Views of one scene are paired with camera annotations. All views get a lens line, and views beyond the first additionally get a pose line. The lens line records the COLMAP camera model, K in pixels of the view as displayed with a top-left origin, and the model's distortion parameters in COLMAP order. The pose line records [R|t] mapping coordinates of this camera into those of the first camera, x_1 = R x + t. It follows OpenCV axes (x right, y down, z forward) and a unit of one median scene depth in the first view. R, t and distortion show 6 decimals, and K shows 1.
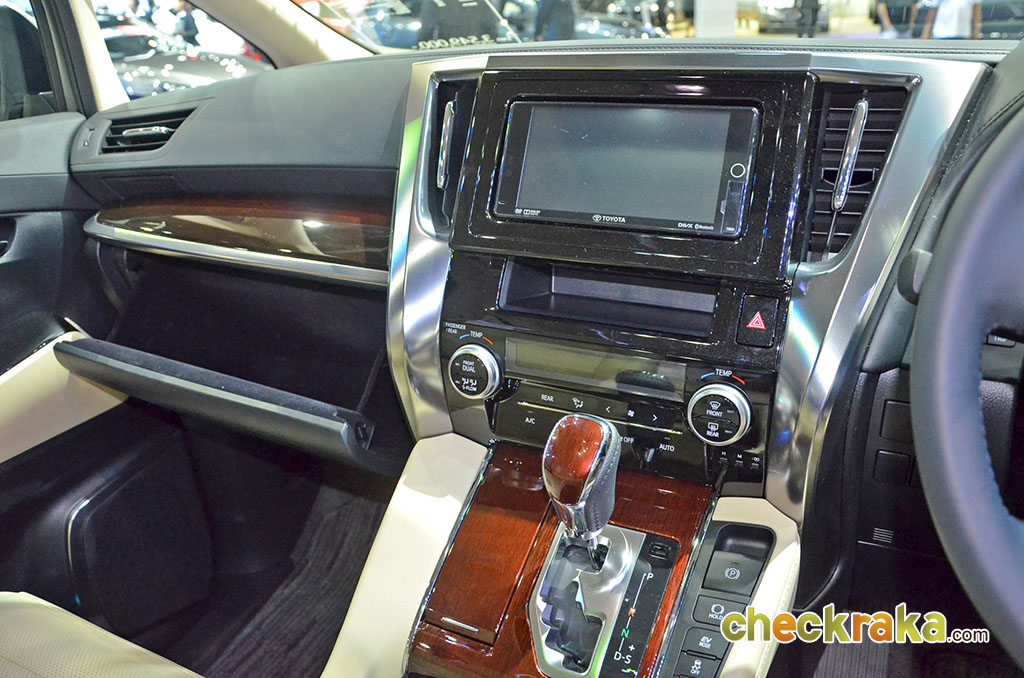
lens RADIAL K [[812.0, 0, 511.3], [0, 812.0, 342.4], [0, 0, 1]] dist [-0.069868, 0.016104]
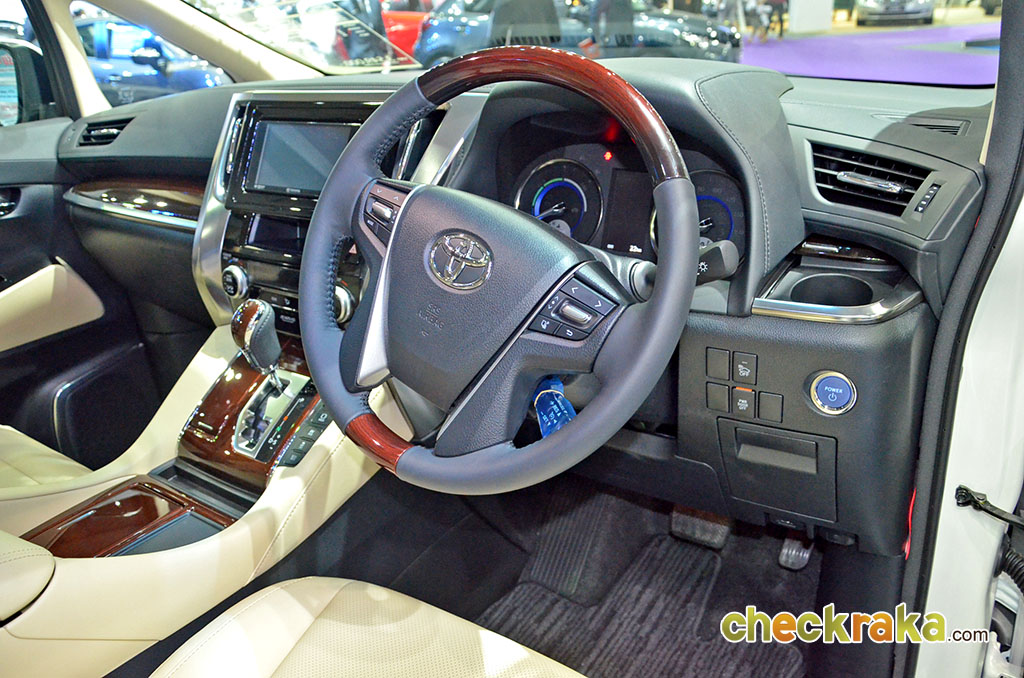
lens RADIAL K [[812.0, 0, 512.7], [0, 812.0, 334.1], [0, 0, 1]] dist [-0.069868, 0.016104]
pose [[0.992633, 0.039508, -0.114542, 0.480164], [-0.039174, 0.999219, 0.005166, 0.074960], [0.114656, -0.000641, 0.993405, -0.386895]]
